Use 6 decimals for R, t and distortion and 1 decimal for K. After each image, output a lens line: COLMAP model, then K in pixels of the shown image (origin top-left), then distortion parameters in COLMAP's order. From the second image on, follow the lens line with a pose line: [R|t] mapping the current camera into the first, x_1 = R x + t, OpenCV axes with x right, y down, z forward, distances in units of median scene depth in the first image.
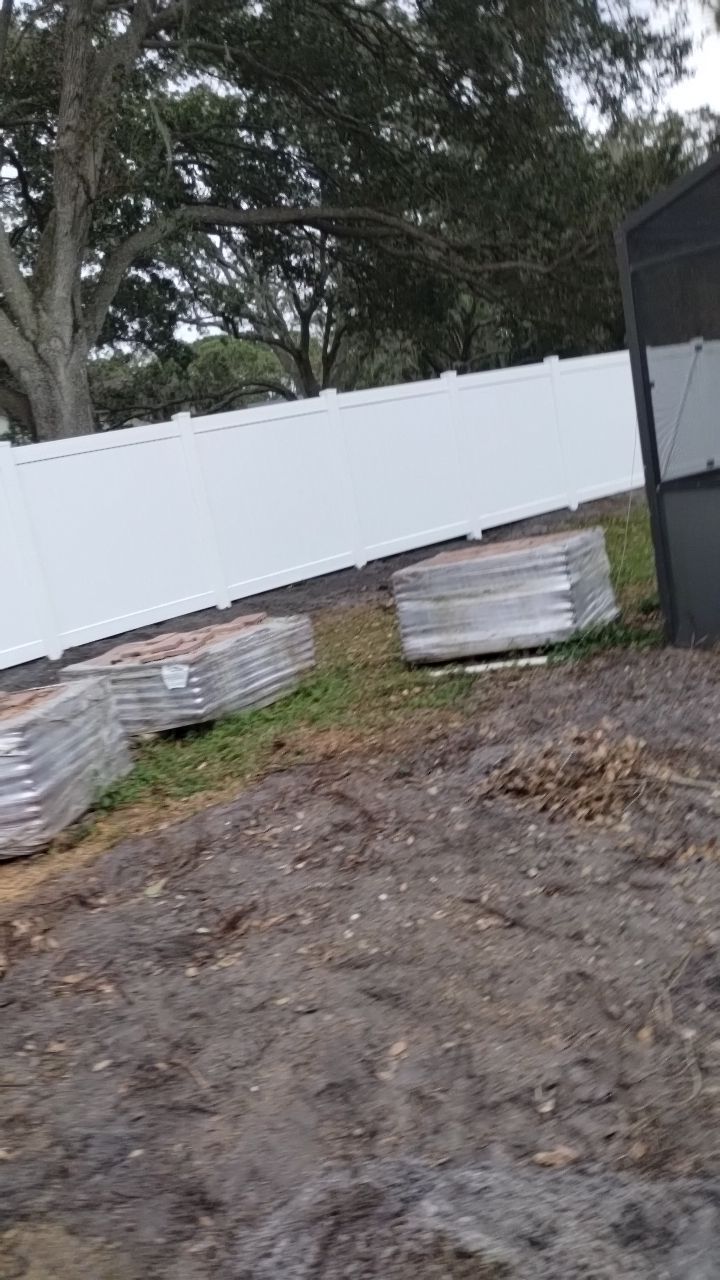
lens RADIAL K [[1108.0, 0, 307.2], [0, 1108.0, 635.9], [0, 0, 1]] dist [0.056013, -0.002761]
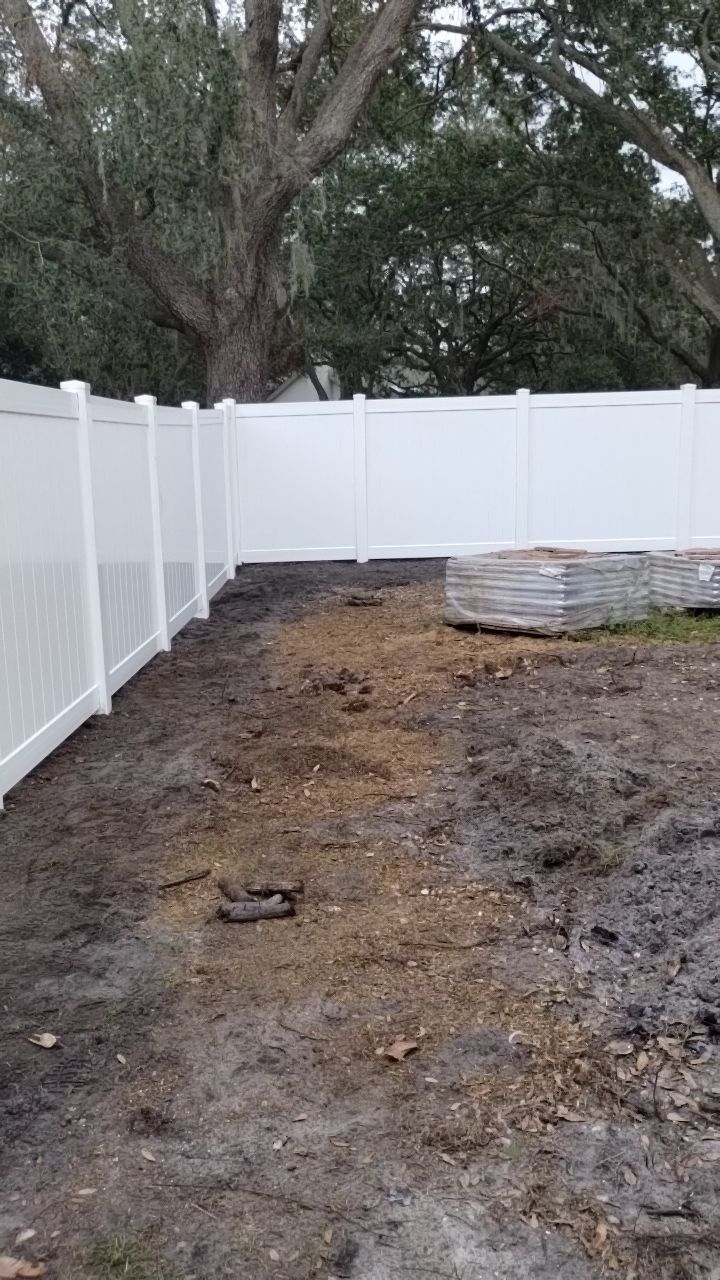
lens RADIAL K [[1026.4, 0, 360.0], [0, 1026.4, 640.0], [0, 0, 1]] dist [0.030238, -0.013427]
pose [[0.785164, 0.293741, -0.545192, 0.395397], [-0.238845, 0.955876, 0.171036, -0.001866], [0.571376, -0.004075, 0.820678, -0.497427]]
